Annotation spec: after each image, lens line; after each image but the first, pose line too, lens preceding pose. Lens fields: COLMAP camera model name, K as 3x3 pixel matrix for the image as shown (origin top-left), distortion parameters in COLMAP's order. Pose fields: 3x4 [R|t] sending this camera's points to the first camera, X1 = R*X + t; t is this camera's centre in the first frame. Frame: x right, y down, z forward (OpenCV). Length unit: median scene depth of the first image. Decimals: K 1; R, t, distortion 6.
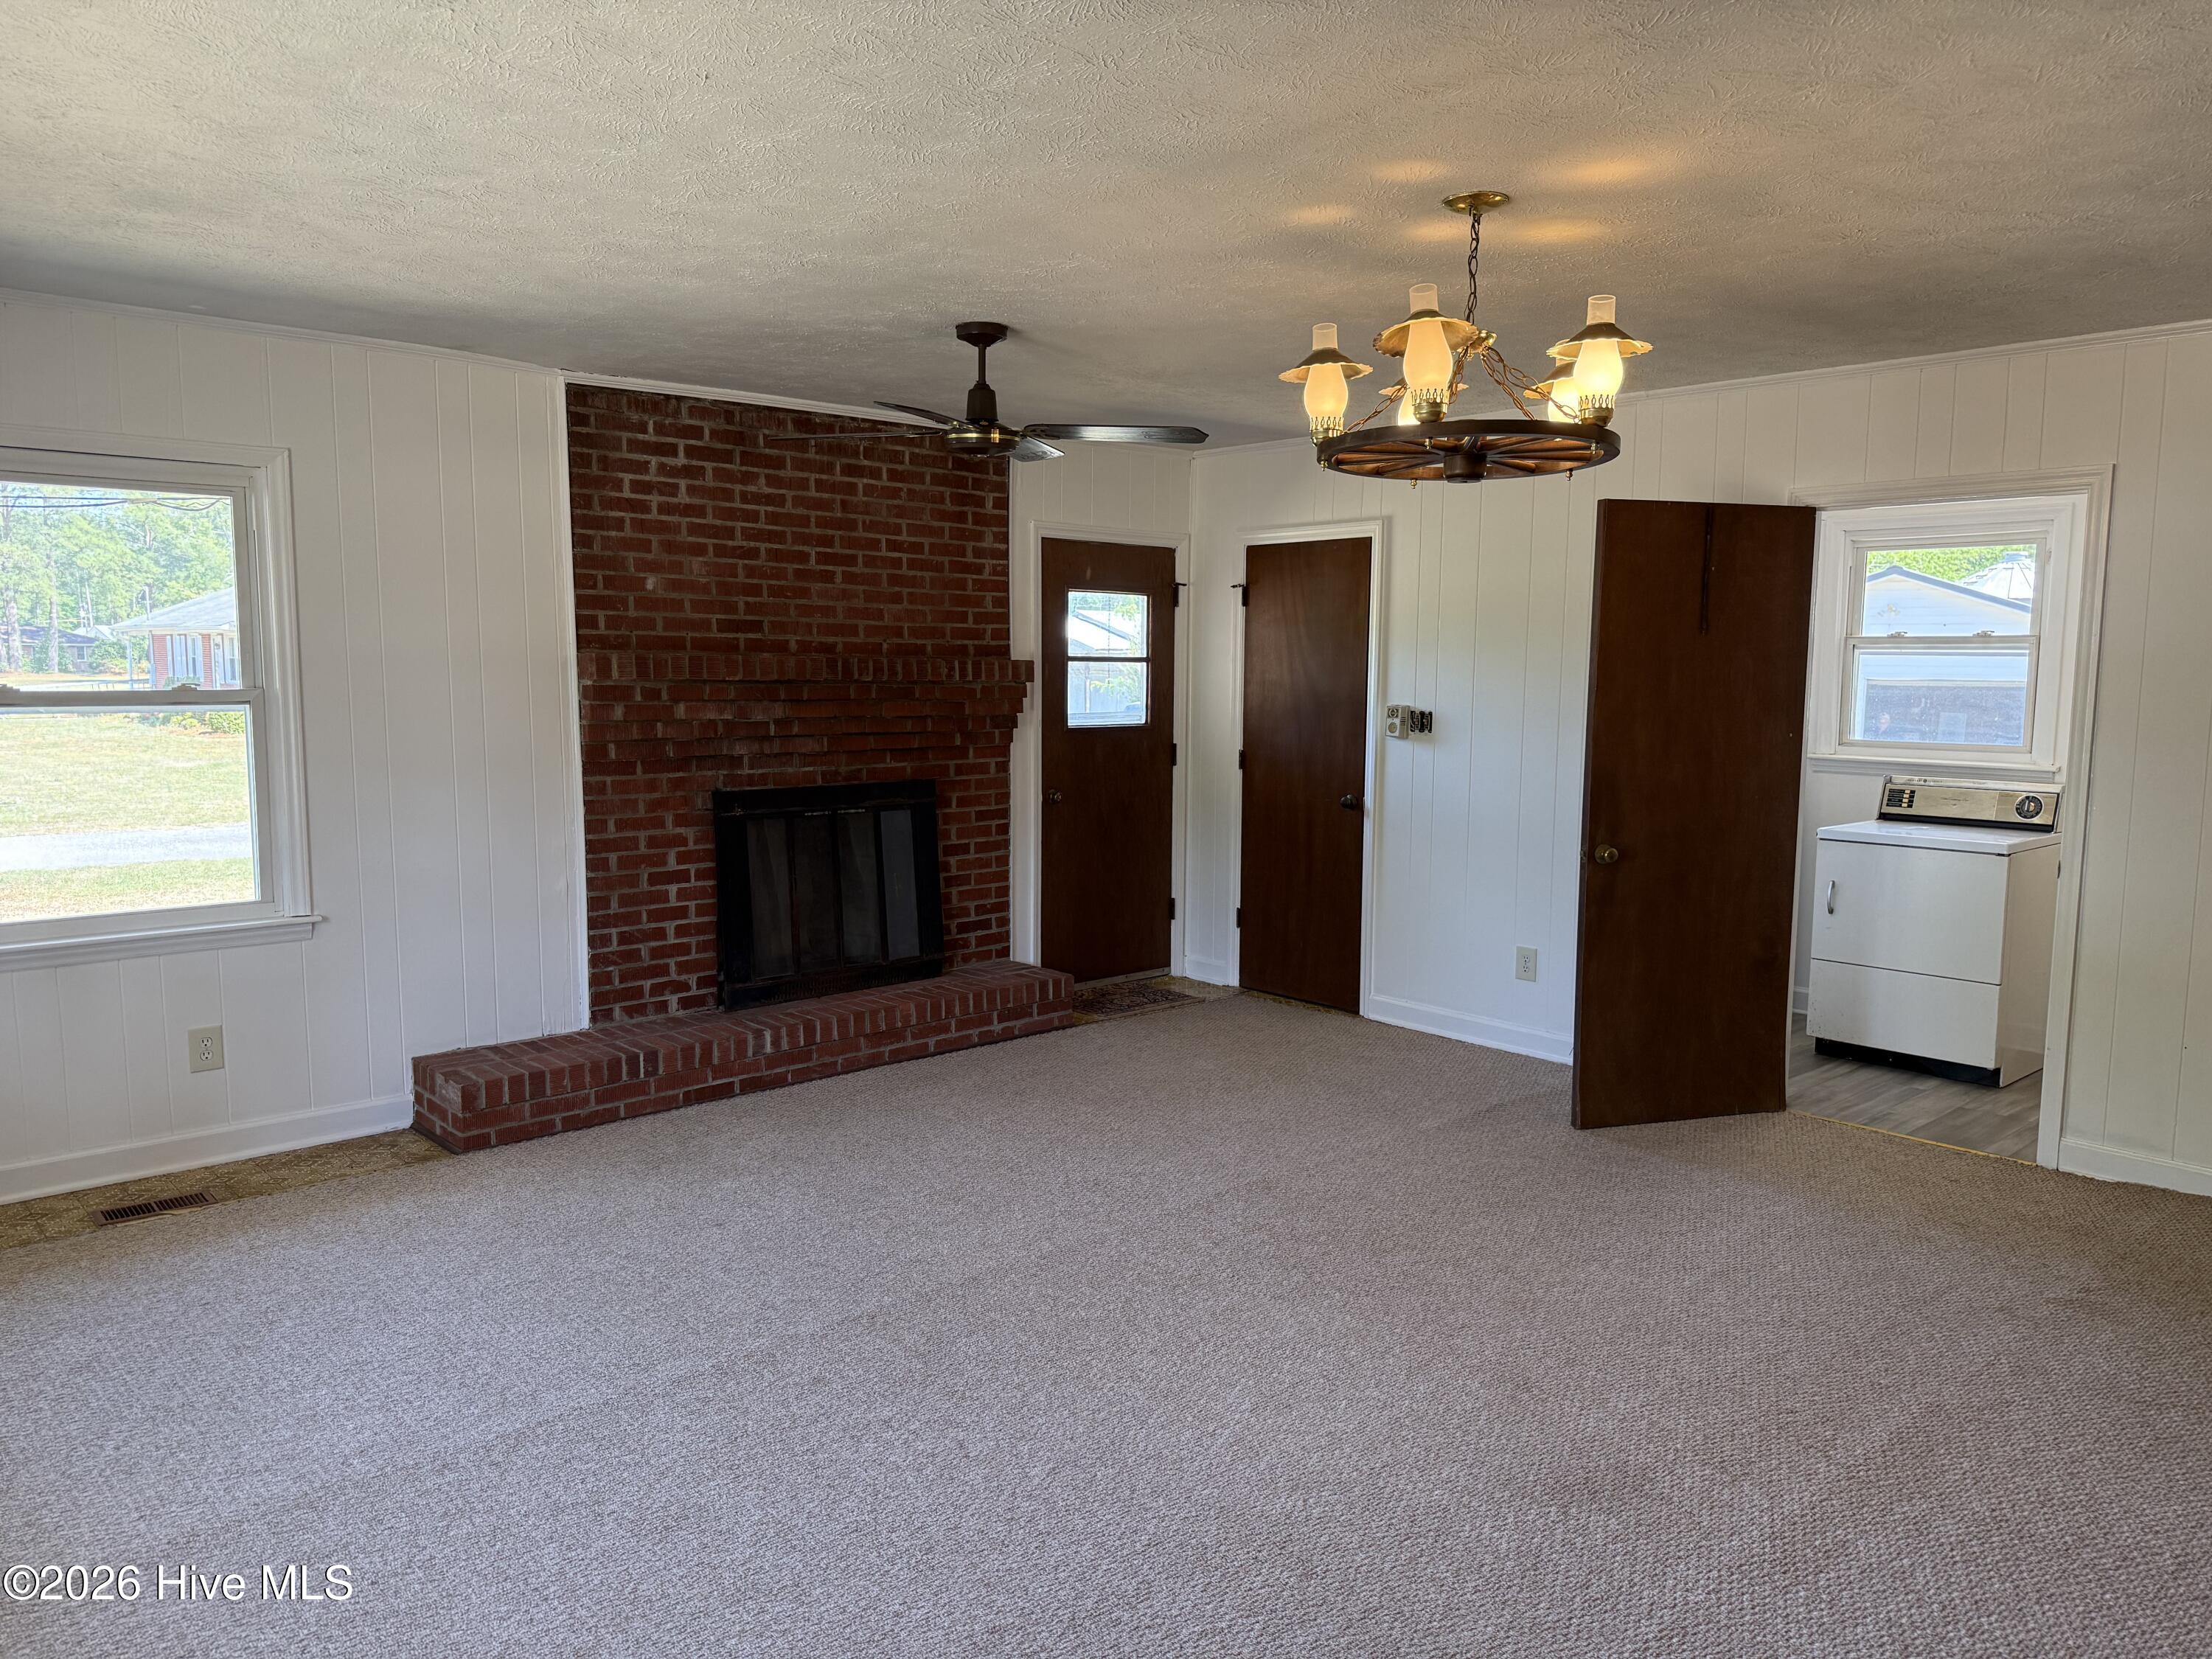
lens RADIAL K [[1545.6, 0, 1114.3], [0, 1545.6, 844.2], [0, 0, 1]] dist [0.053834, -0.064790]
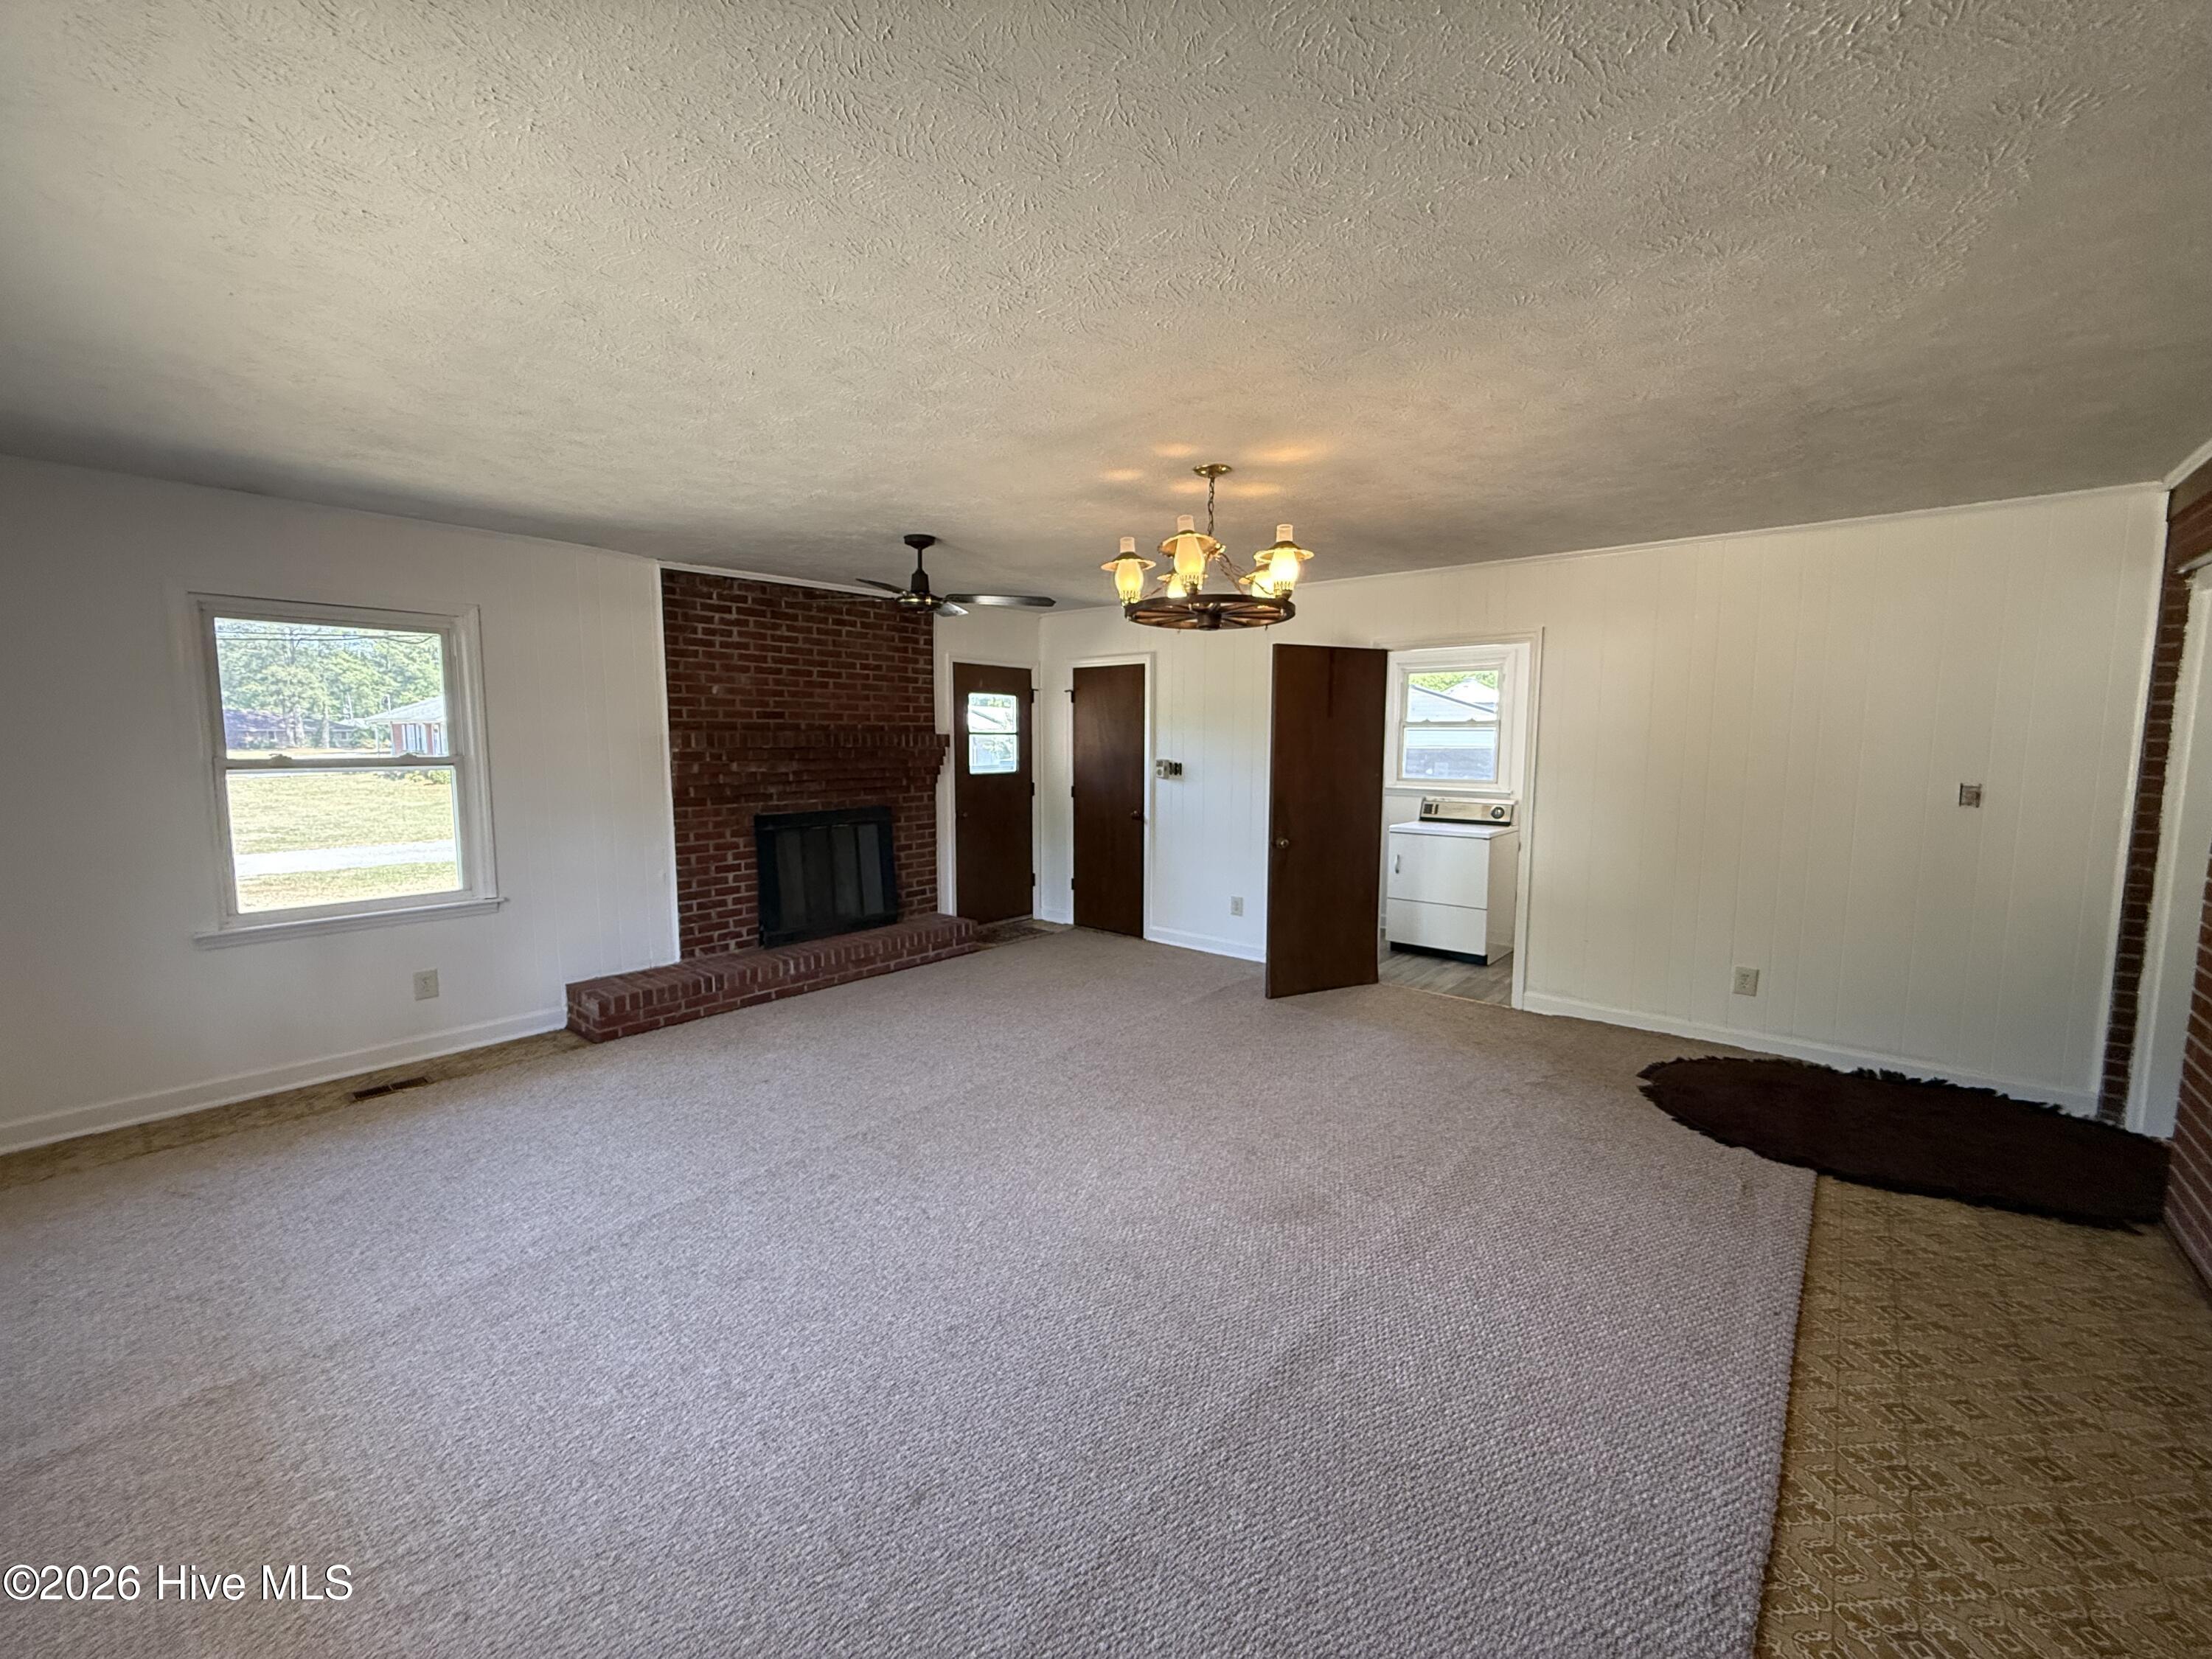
lens RADIAL K [[880.6, 0, 1099.7], [0, 880.6, 828.6], [0, 0, 1]] dist [-0.002055, 0.001551]
pose [[0.992154, -0.017952, 0.123728, -0.012990], [0.019602, 0.999734, -0.012132, -0.001800], [-0.123477, 0.014462, 0.992242, 0.029353]]
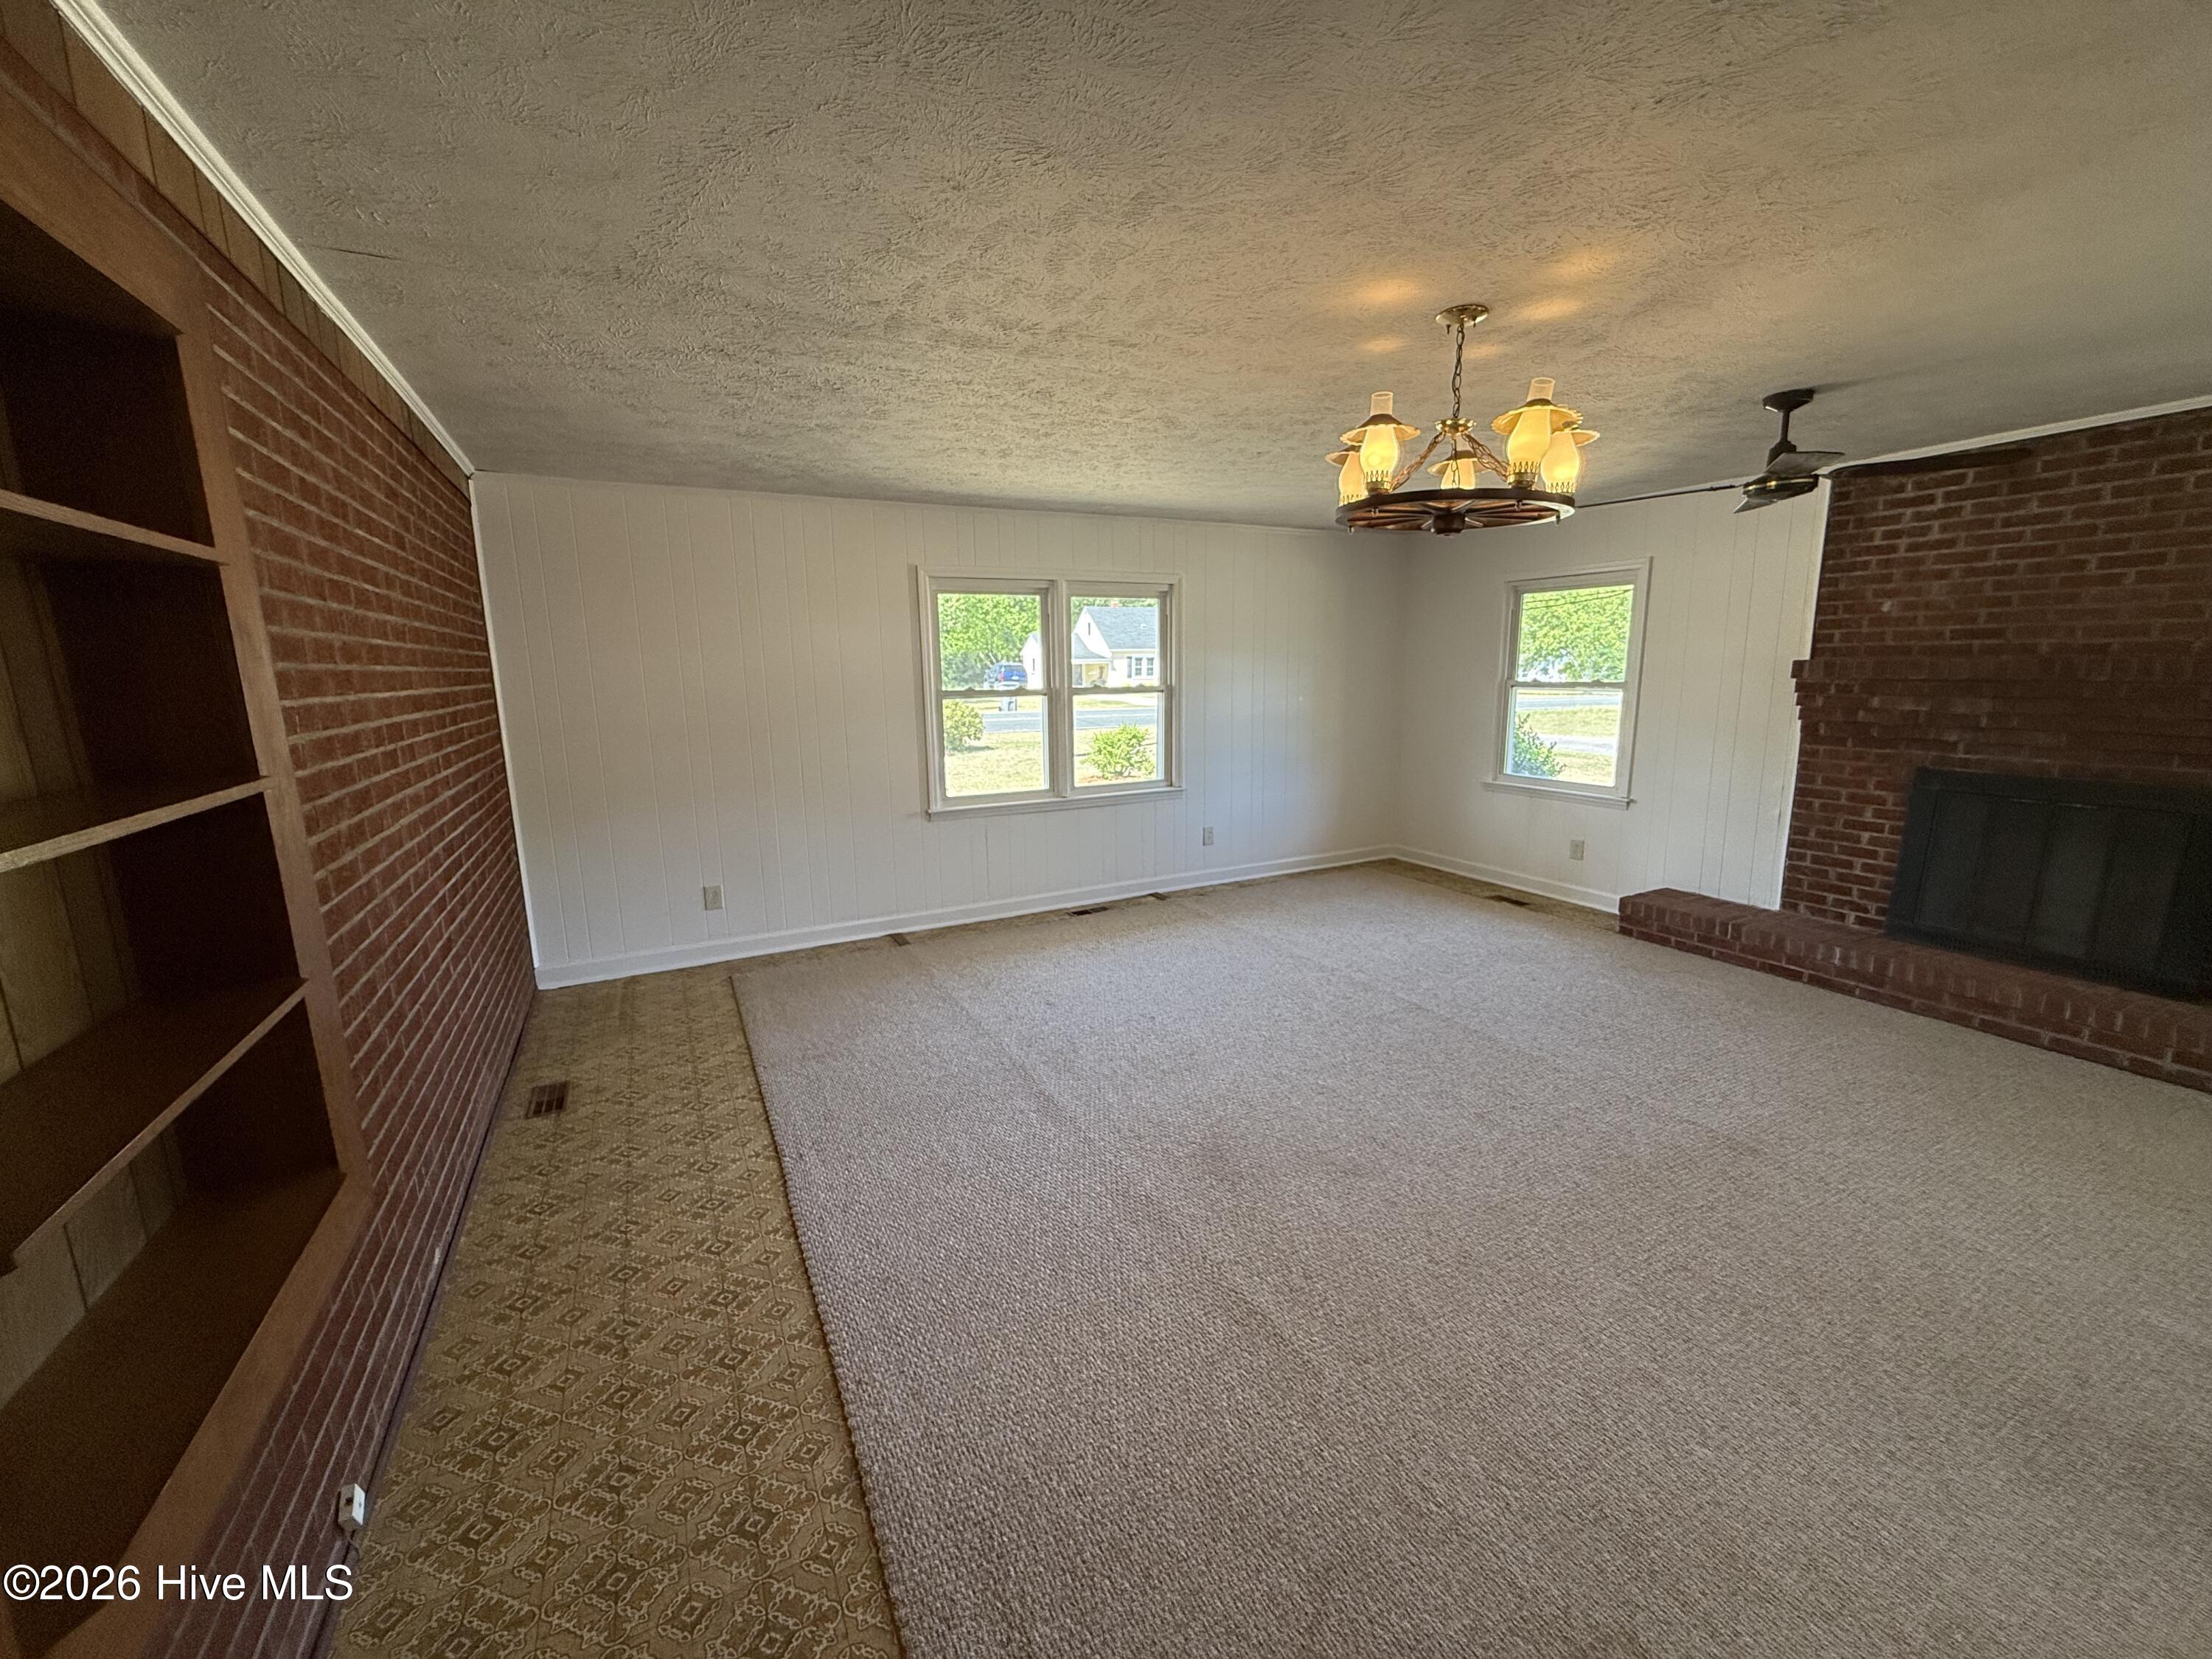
lens RADIAL K [[880.6, 0, 1096.9], [0, 880.6, 825.8], [0, 0, 1]] dist [-0.002055, 0.001551]
pose [[-0.266676, 0.168980, -0.948857, 0.660469], [-0.101744, 0.974073, 0.202066, -0.070001], [0.958401, 0.150427, -0.242569, 0.580529]]
